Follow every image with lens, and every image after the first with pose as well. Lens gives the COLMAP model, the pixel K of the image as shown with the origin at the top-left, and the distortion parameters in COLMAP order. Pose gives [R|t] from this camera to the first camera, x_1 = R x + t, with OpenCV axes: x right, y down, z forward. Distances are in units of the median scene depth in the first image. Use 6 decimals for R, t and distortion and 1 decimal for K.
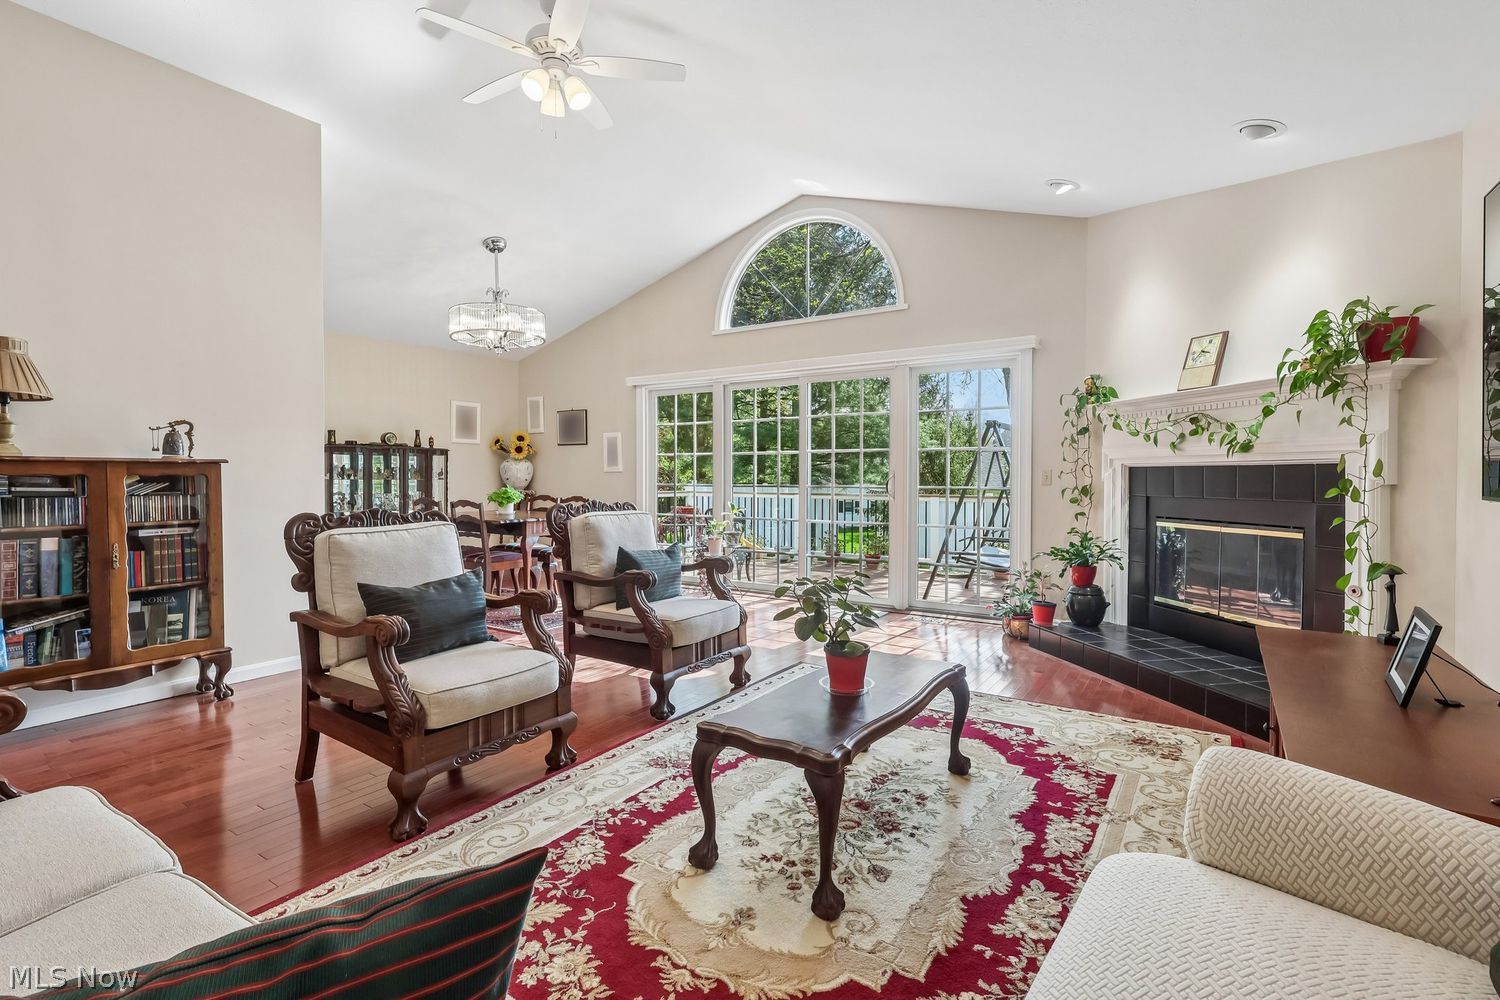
lens RADIAL K [[691.4, 0, 756.5], [0, 691.4, 483.0], [0, 0, 1]] dist [-0.001509, -0.000142]
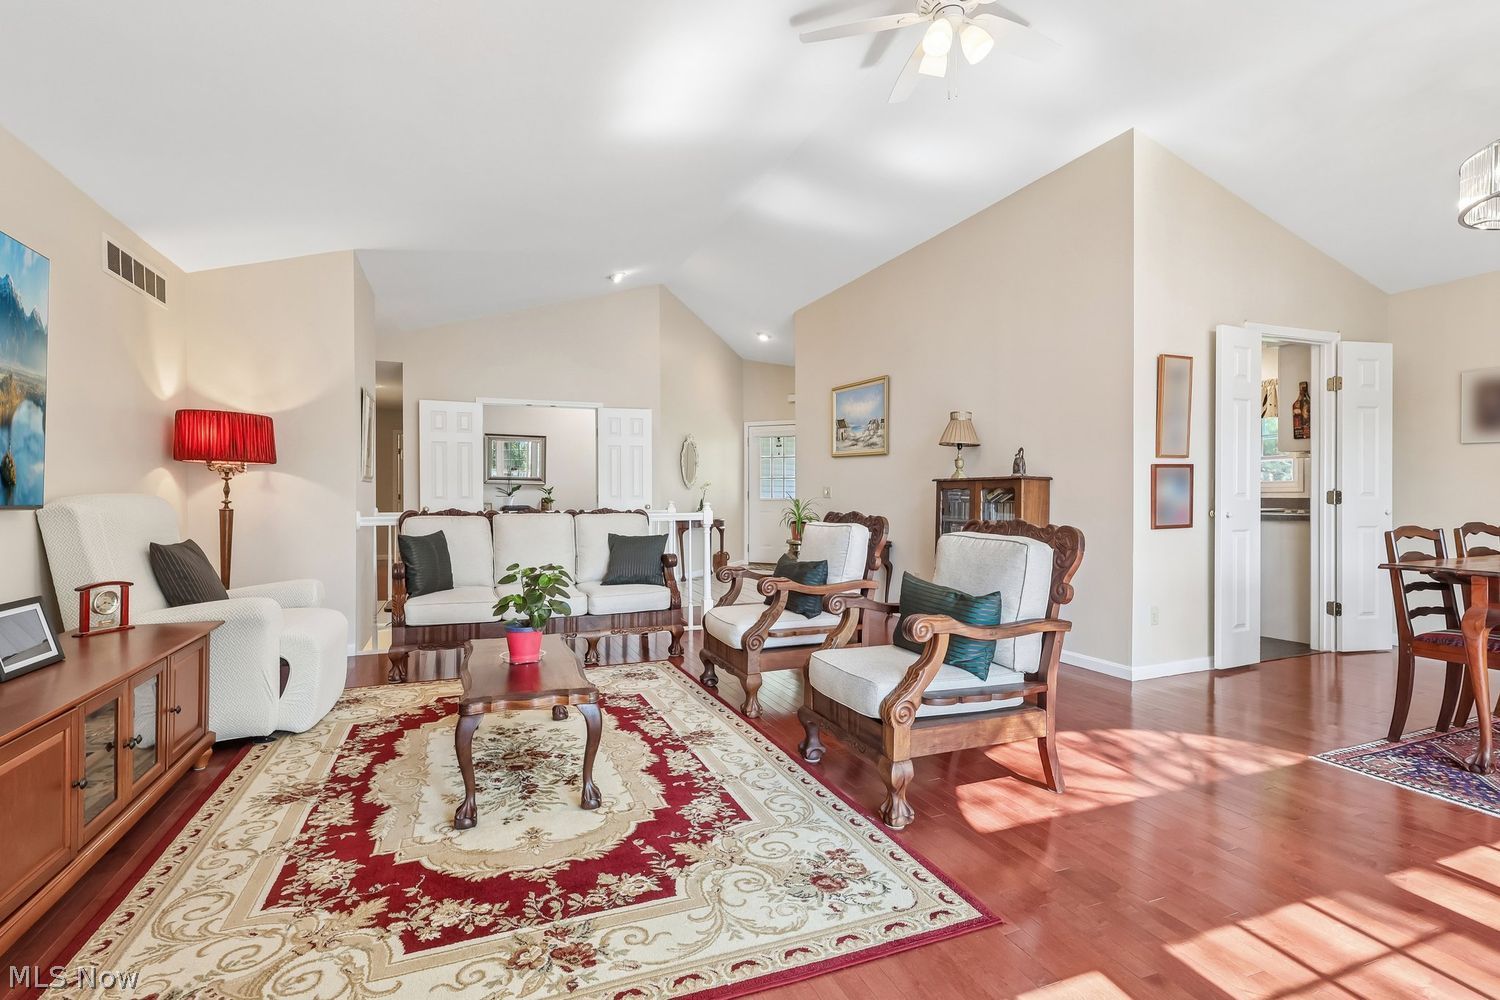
lens RADIAL K [[706.4, 0, 729.5], [0, 706.4, 497.5], [0, 0, 1]] dist [0.003284, 0.000363]
pose [[-0.584439, 0.004270, -0.811427, 0.631980], [-0.009416, 0.999883, 0.012043, -0.003644], [0.811383, 0.014679, -0.584330, 1.377229]]
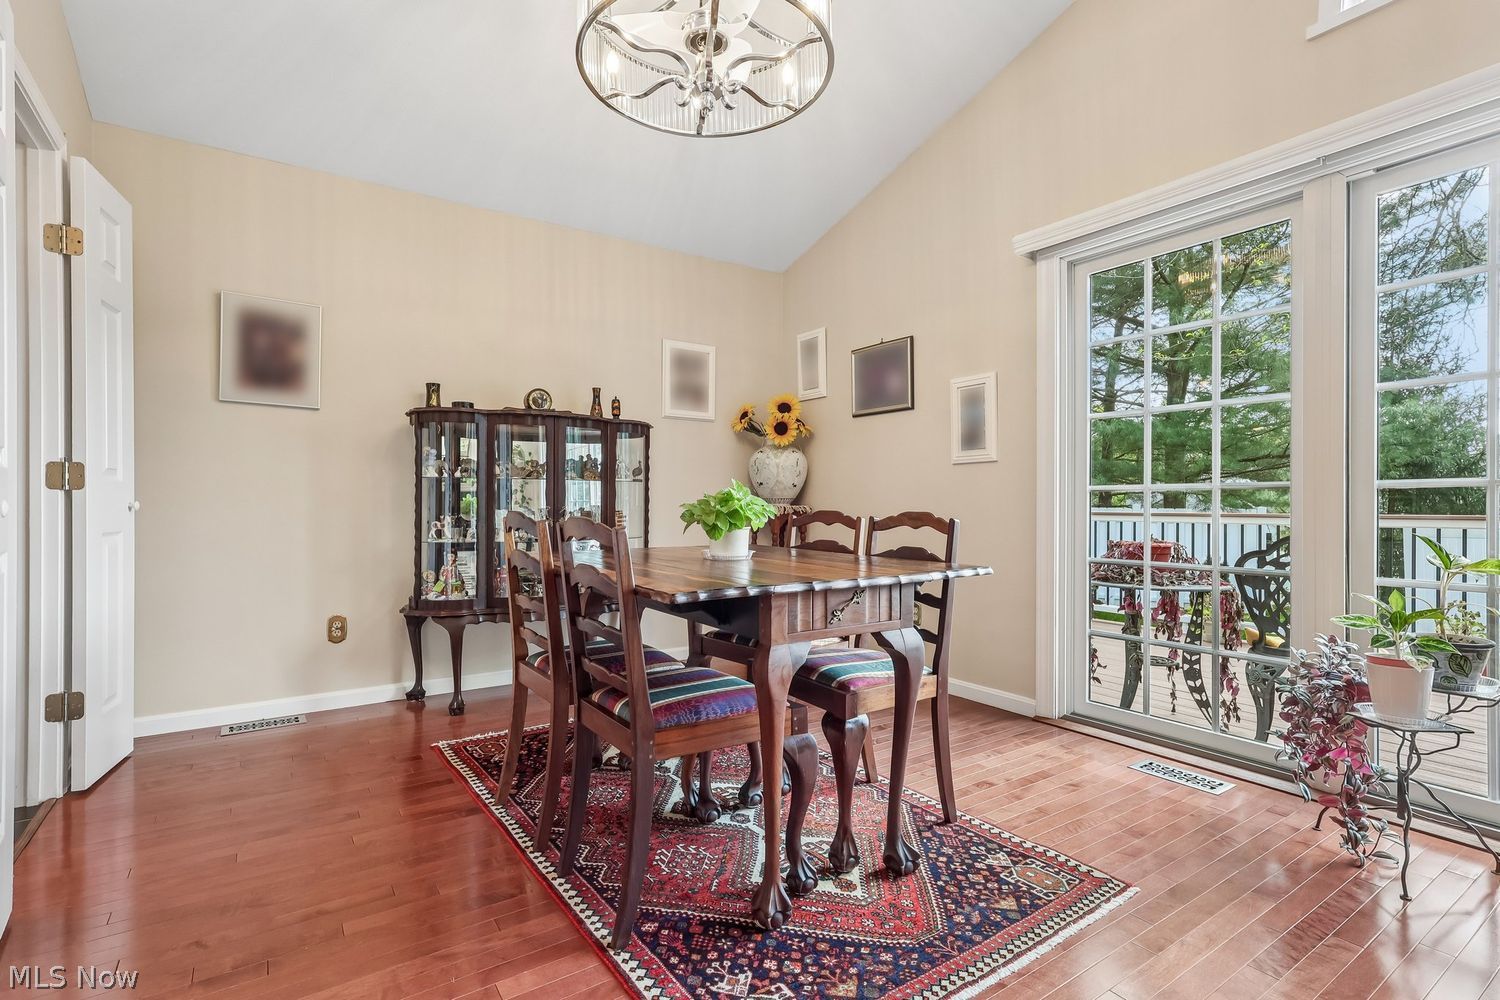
lens RADIAL K [[715.6, 0, 758.8], [0, 715.6, 501.6], [0, 0, 1]] dist [0.000949, 0.000135]
pose [[0.924450, -0.002317, -0.381297, -0.353970], [-0.002147, 0.999934, -0.011283, 0.033010], [0.381298, 0.011249, 0.924384, 1.146307]]
